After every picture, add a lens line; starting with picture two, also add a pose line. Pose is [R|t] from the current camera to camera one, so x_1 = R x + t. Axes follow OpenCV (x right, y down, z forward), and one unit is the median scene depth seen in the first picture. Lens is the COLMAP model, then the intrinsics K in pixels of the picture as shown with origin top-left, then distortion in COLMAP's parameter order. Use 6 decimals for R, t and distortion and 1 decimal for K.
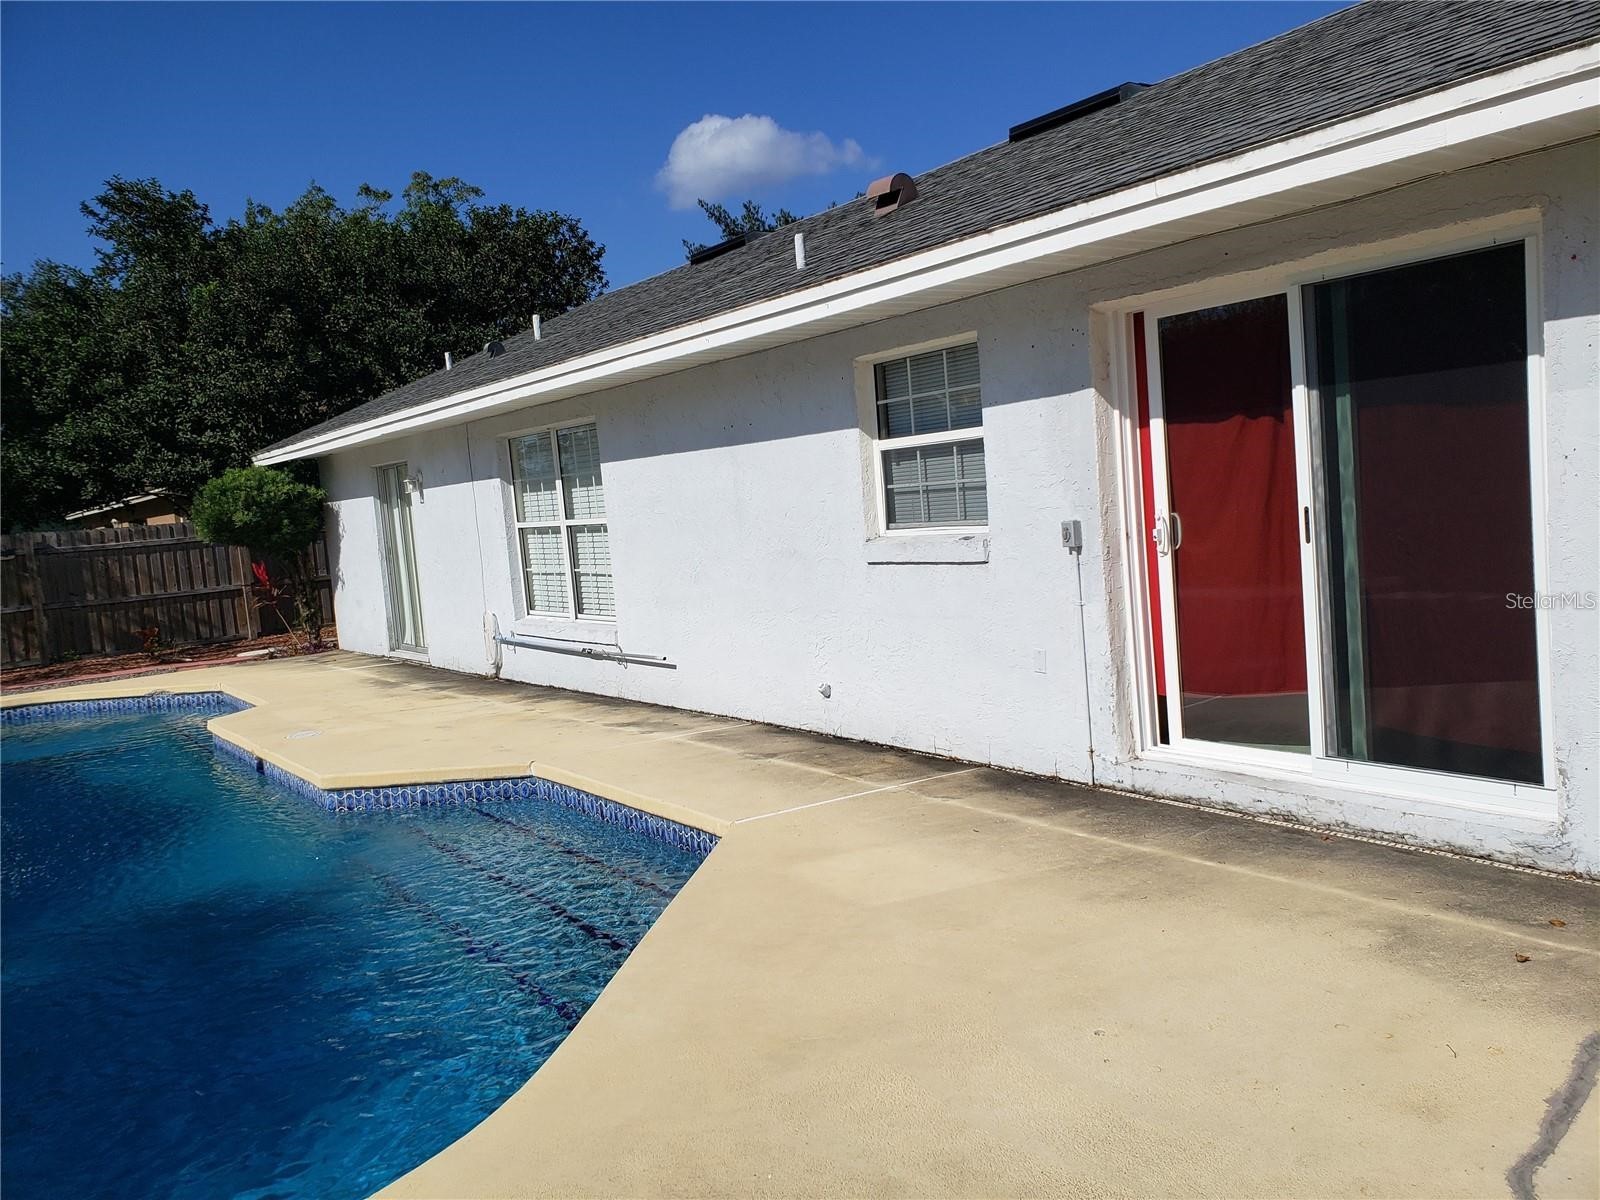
lens RADIAL K [[1209.7, 0, 800.0], [0, 1209.7, 600.0], [0, 0, 1]] dist [0.034810, -0.010903]
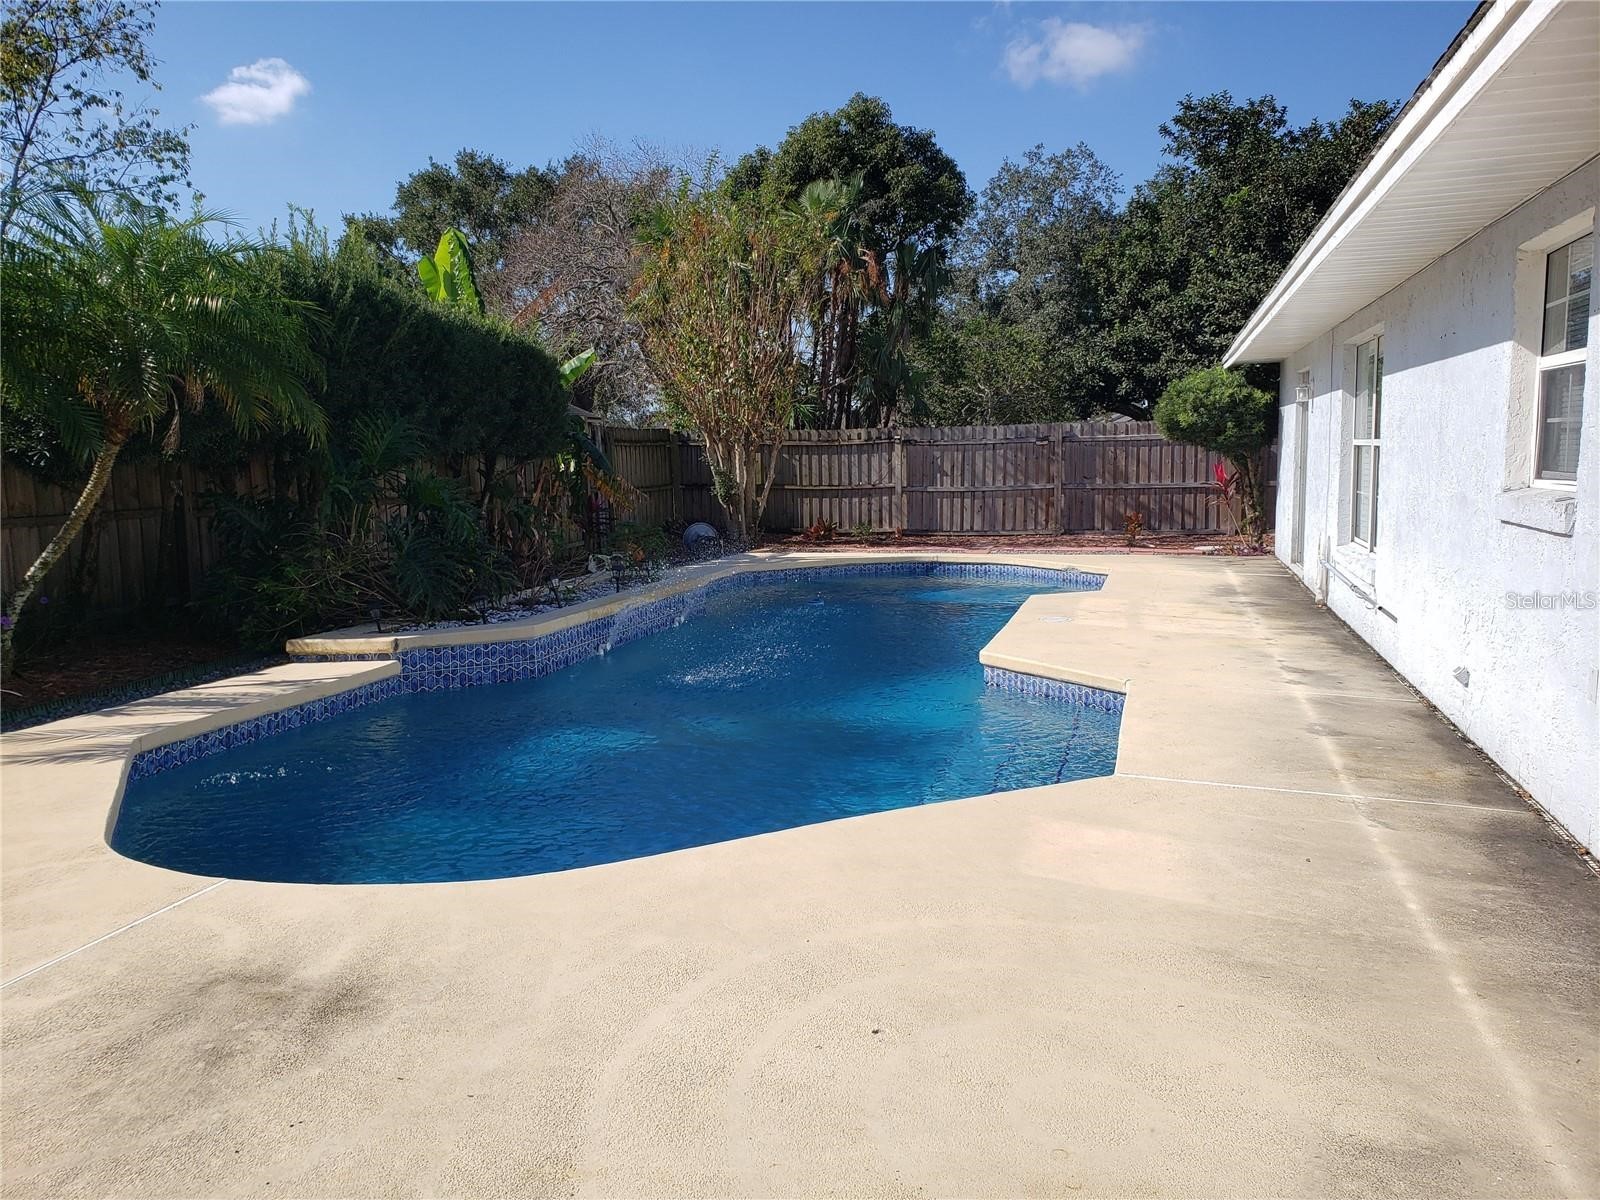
lens RADIAL K [[1226.7, 0, 800.0], [0, 1226.7, 600.0], [0, 0, 1]] dist [0.002514, -0.011279]
pose [[0.600055, 0.166870, -0.782361, 0.191955], [-0.101826, 0.985979, 0.132201, -0.017946], [0.793452, 0.000336, 0.608633, 0.083845]]
